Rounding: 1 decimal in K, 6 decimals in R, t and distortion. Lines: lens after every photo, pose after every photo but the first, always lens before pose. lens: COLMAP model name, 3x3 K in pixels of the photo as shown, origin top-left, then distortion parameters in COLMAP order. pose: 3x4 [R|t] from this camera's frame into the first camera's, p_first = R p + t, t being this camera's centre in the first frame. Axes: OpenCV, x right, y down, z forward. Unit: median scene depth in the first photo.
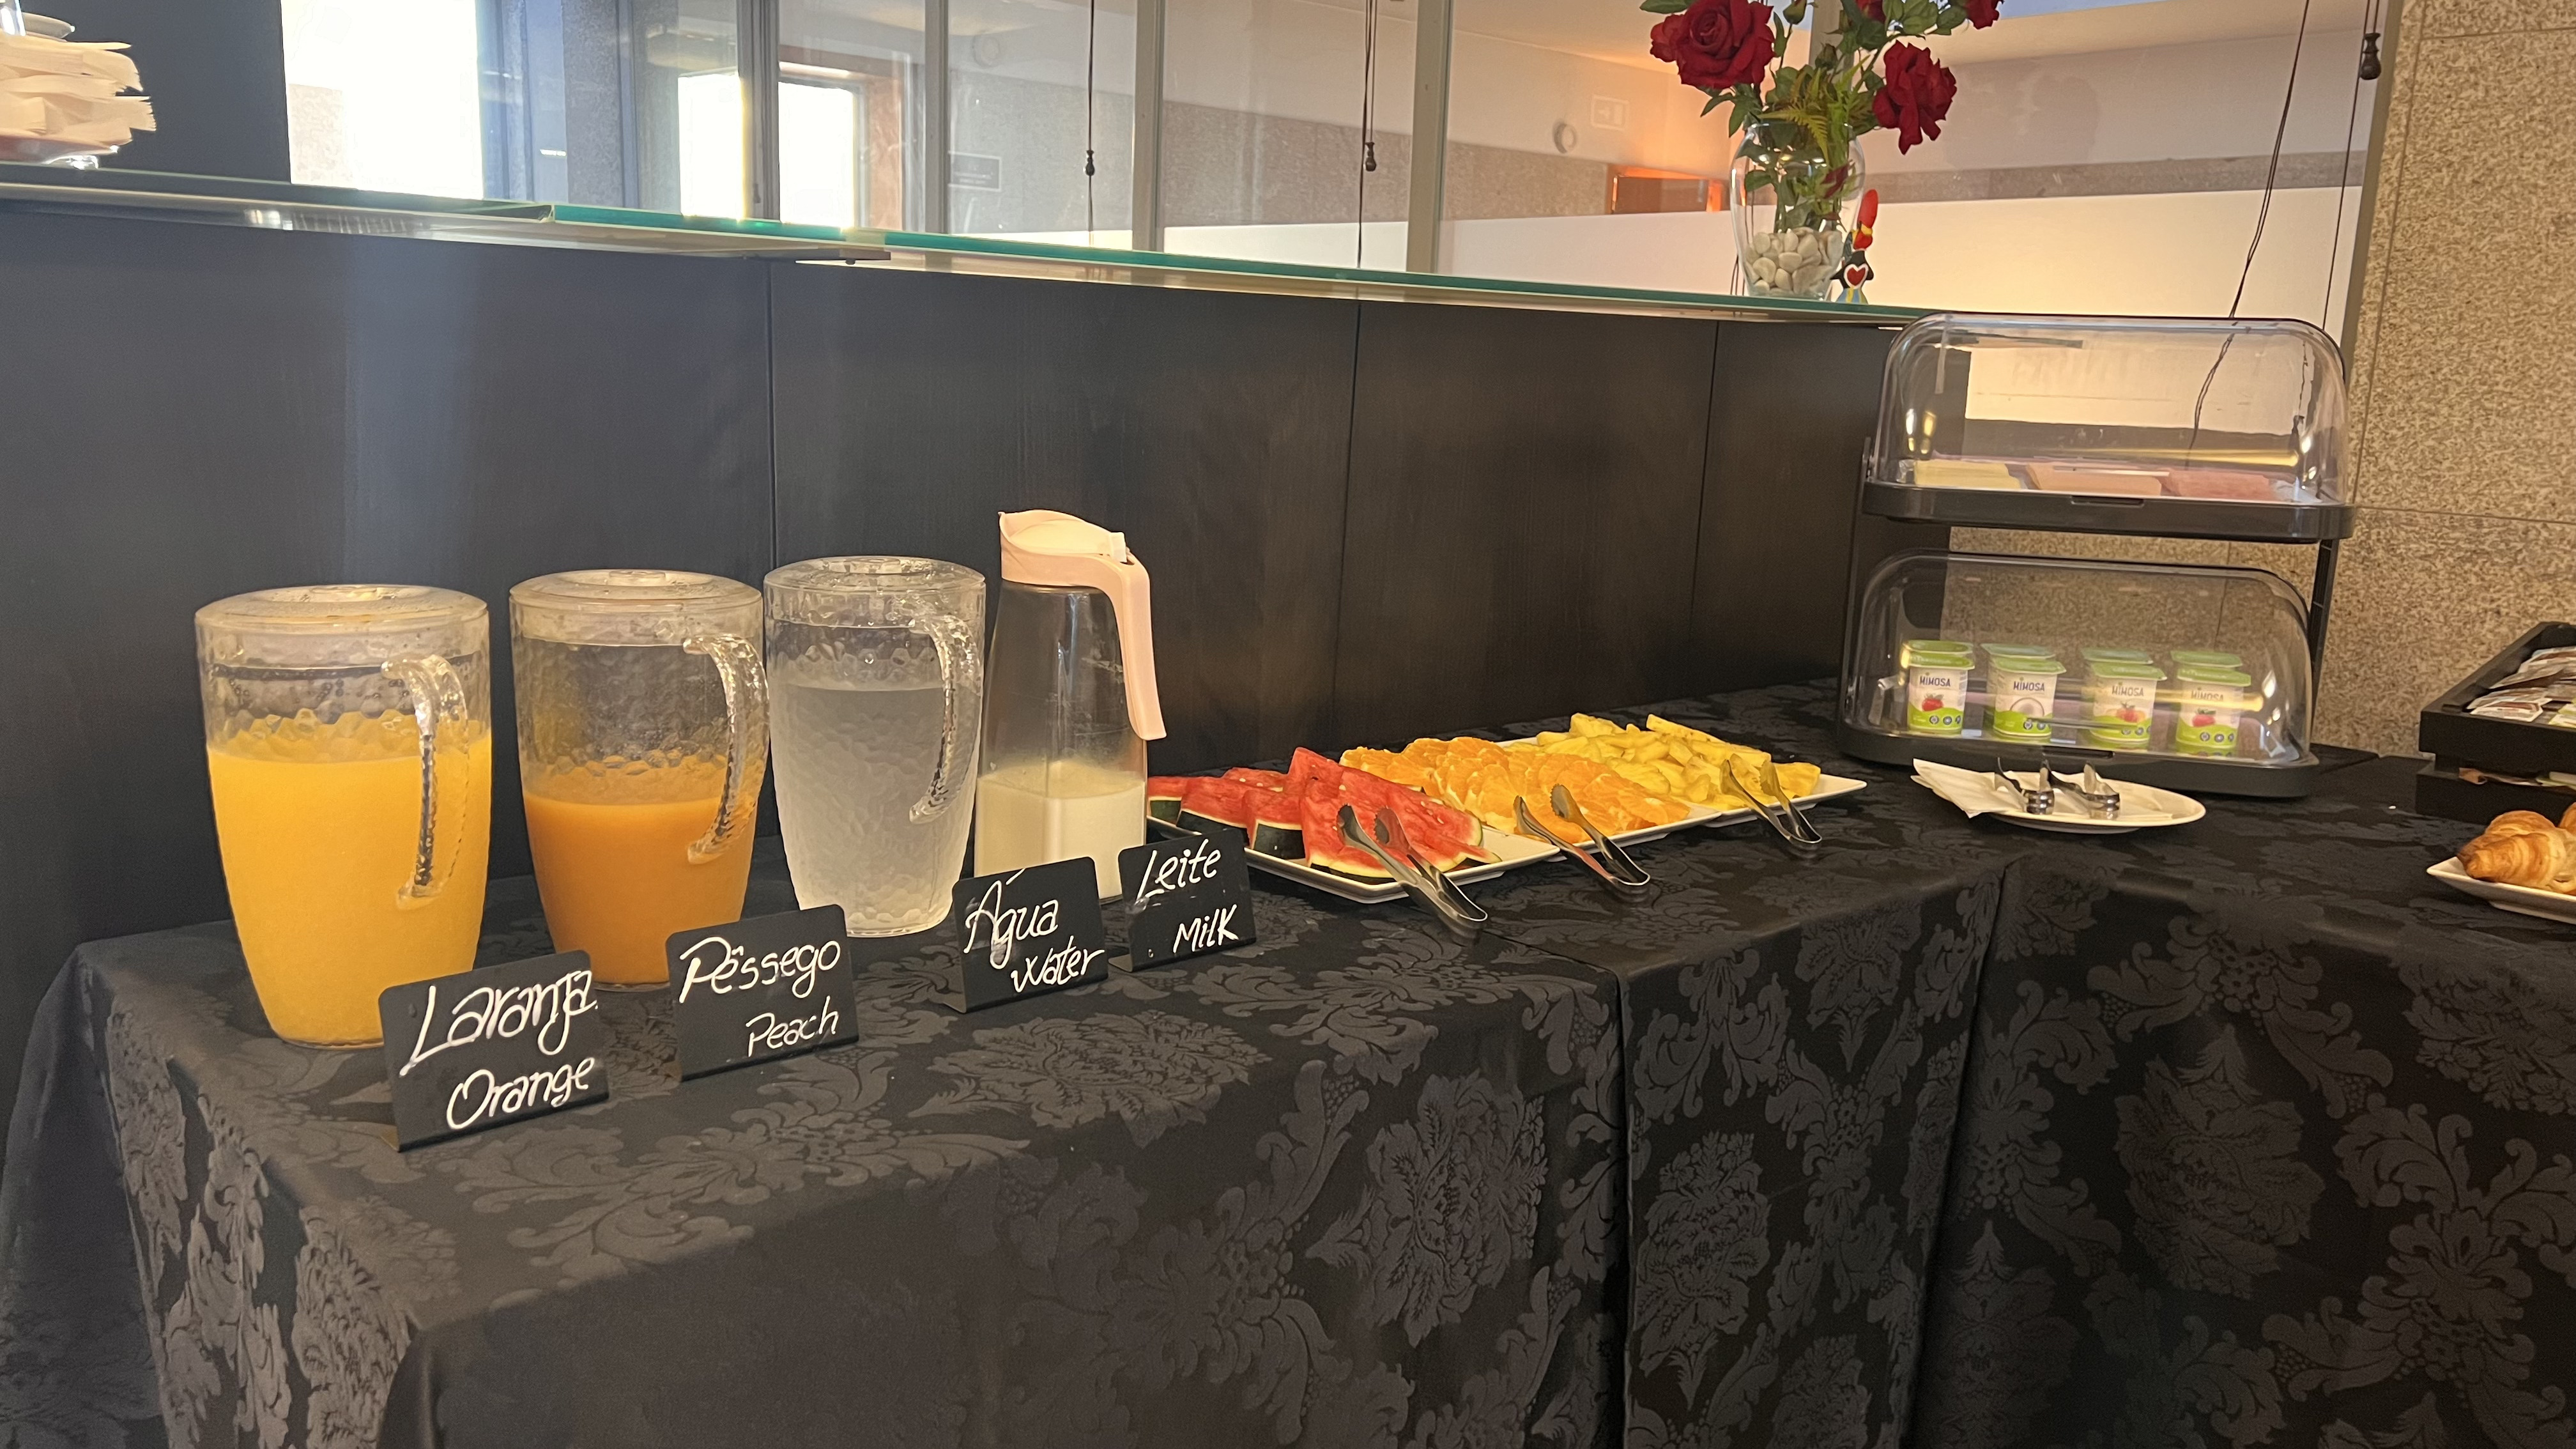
lens RADIAL K [[1917.8, 0, 1276.8], [0, 1917.8, 728.3], [0, 0, 1]] dist [0.064022, -0.069333]
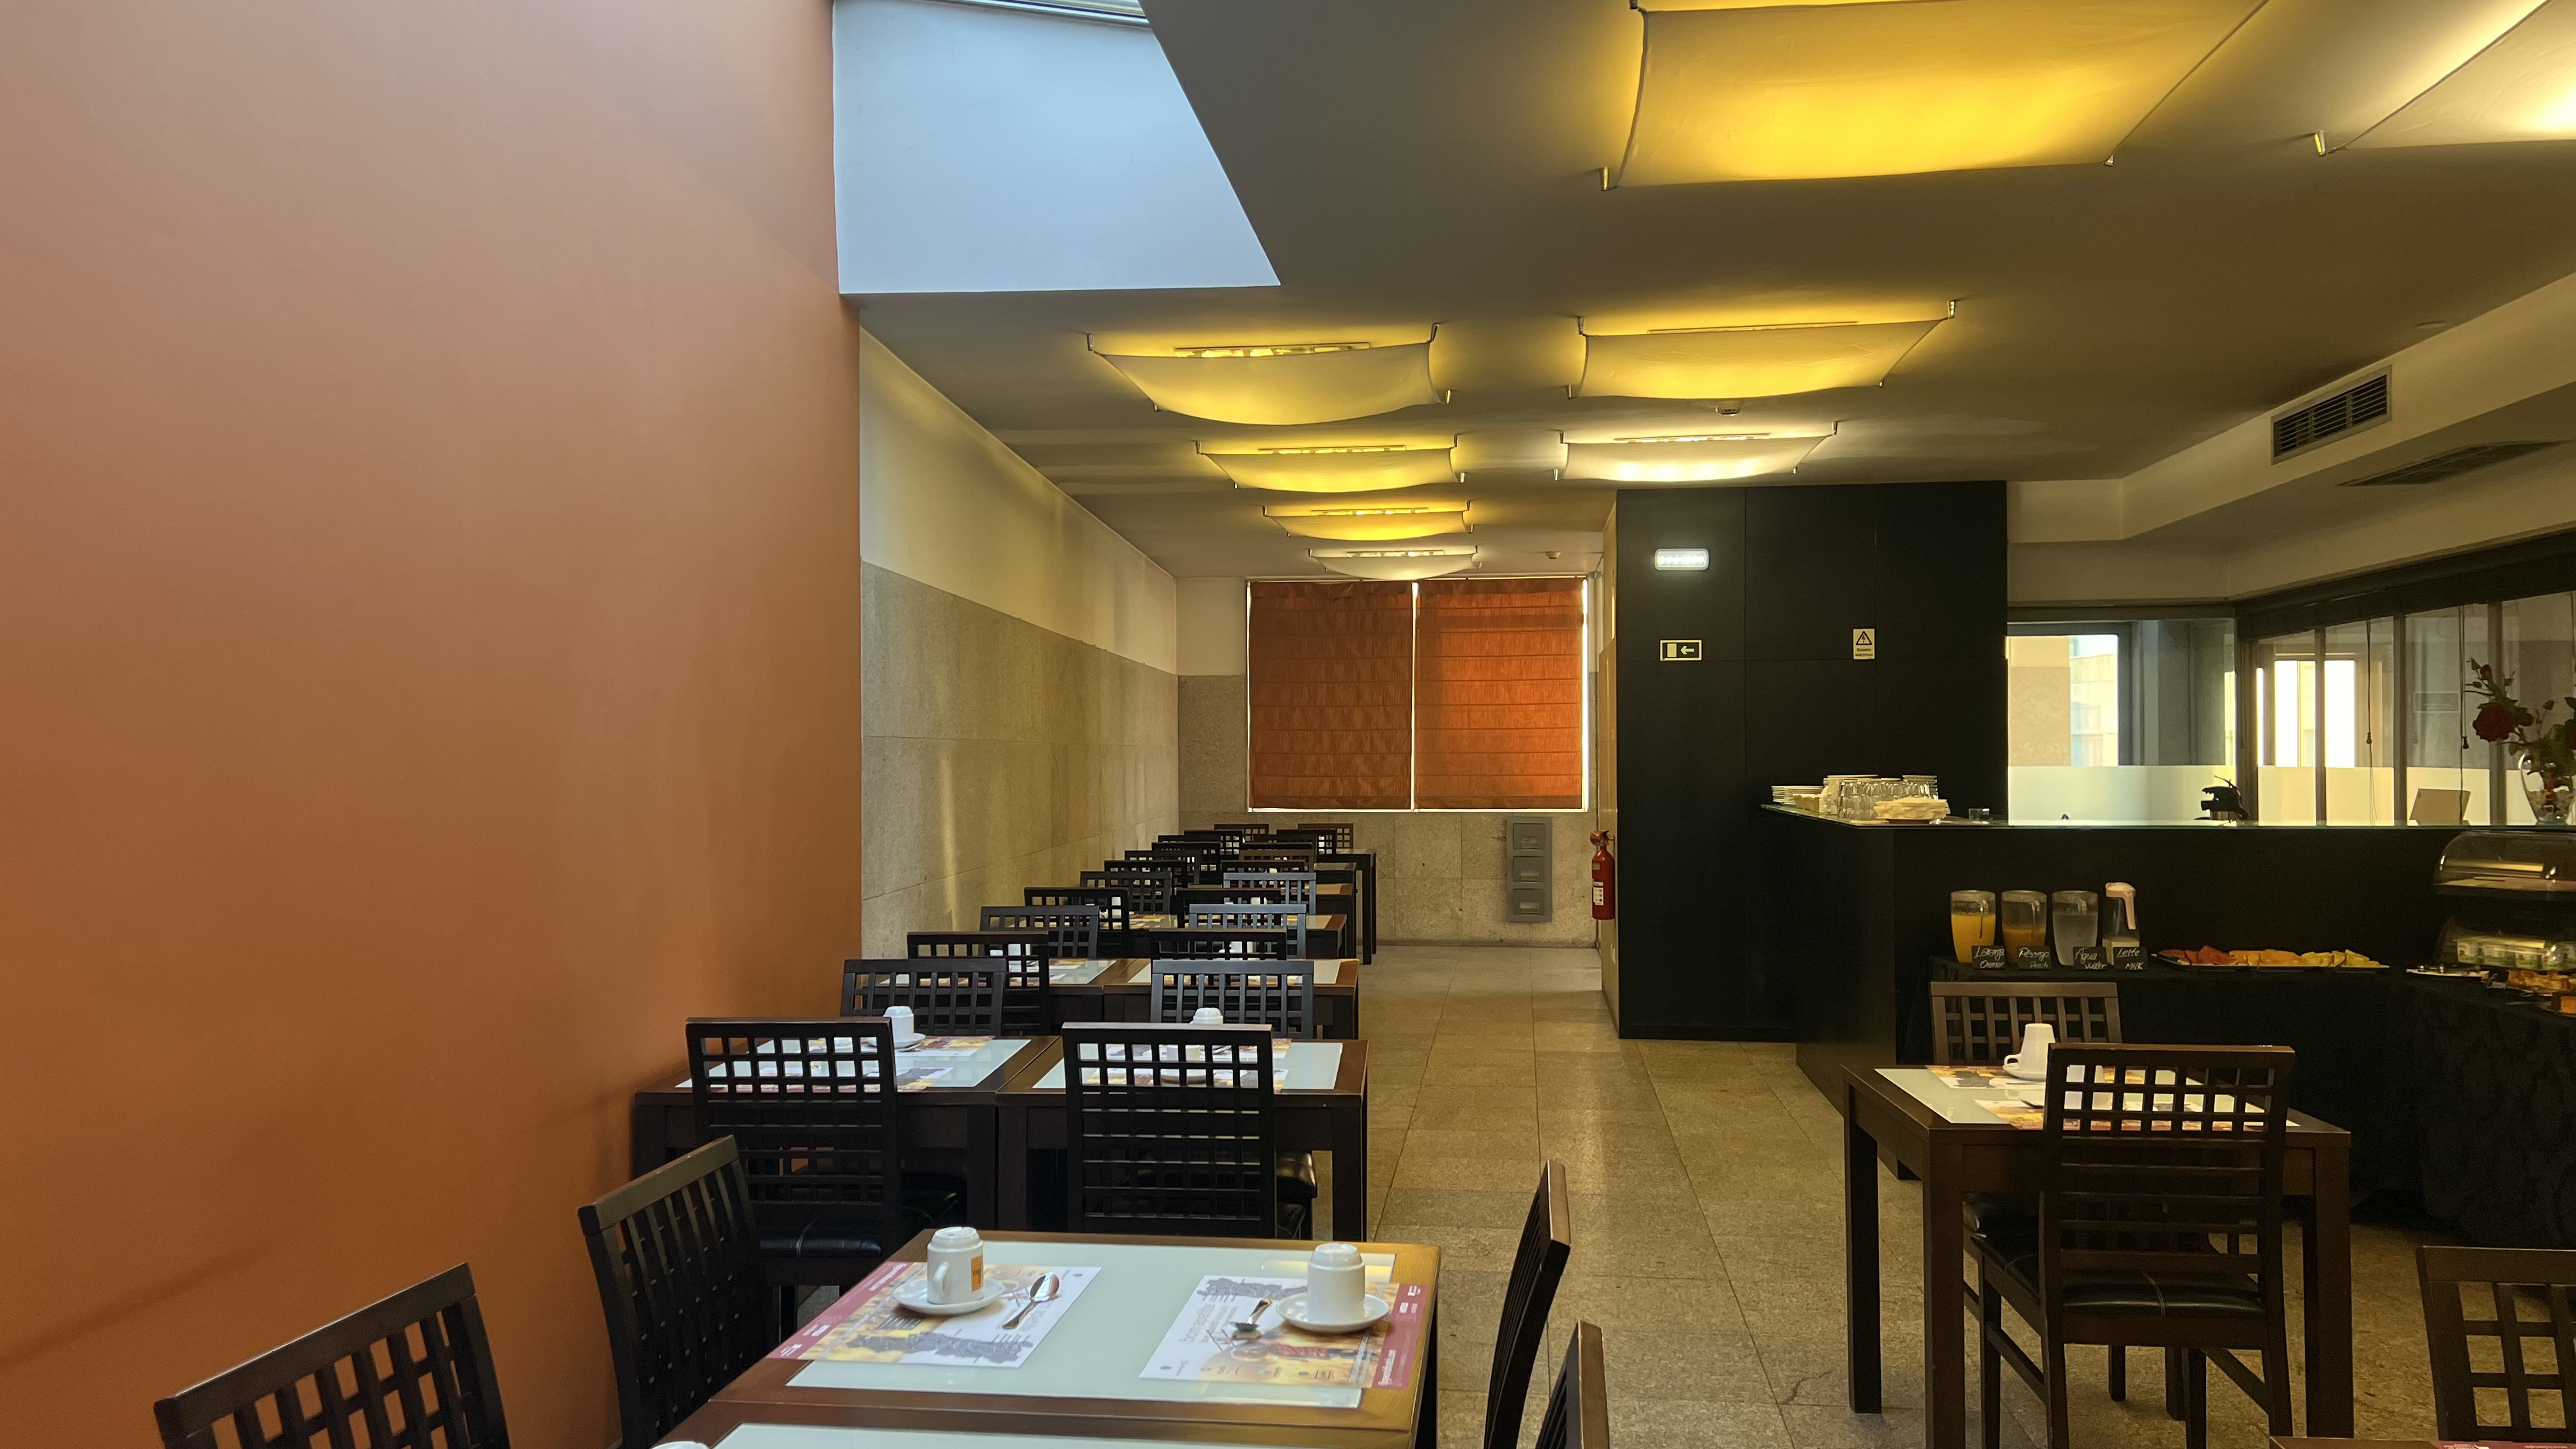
lens RADIAL K [[1950.2, 0, 1277.0], [0, 1950.2, 723.3], [0, 0, 1]] dist [0.050167, -0.066607]
pose [[0.669743, -0.047009, -0.741104, 2.458278], [-0.120643, 0.977848, -0.171052, 0.681229], [0.732728, 0.203970, 0.649235, -4.372672]]
